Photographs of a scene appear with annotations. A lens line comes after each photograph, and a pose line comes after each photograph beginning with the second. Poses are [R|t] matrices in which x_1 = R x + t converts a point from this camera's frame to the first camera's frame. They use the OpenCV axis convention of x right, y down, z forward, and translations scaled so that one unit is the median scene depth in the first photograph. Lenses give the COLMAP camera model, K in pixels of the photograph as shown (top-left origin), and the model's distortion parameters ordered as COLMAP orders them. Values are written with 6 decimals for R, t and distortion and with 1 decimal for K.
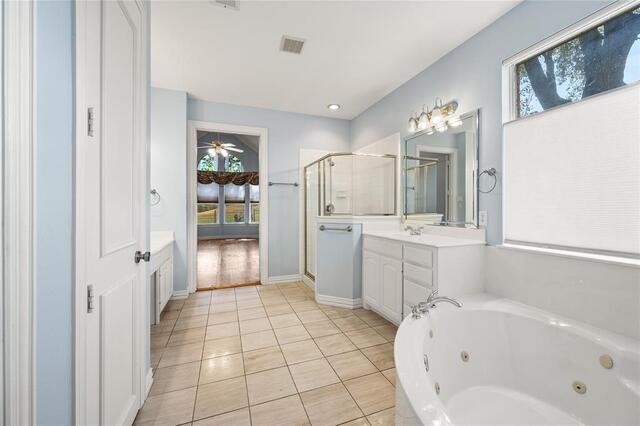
lens RADIAL K [[256.3, 0, 320.4], [0, 256.3, 210.8], [0, 0, 1]] dist [0.001359, 0.000234]
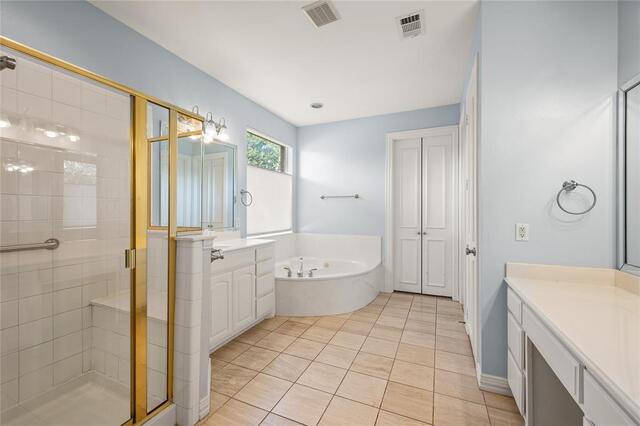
lens RADIAL K [[263.8, 0, 319.6], [0, 263.8, 211.3], [0, 0, 1]] dist [0.000567, 0.000013]
pose [[-0.716289, -0.004879, 0.697787, -0.693246], [0.000879, 0.999968, 0.007893, -0.042469], [-0.697804, 0.006267, -0.716262, 1.635841]]
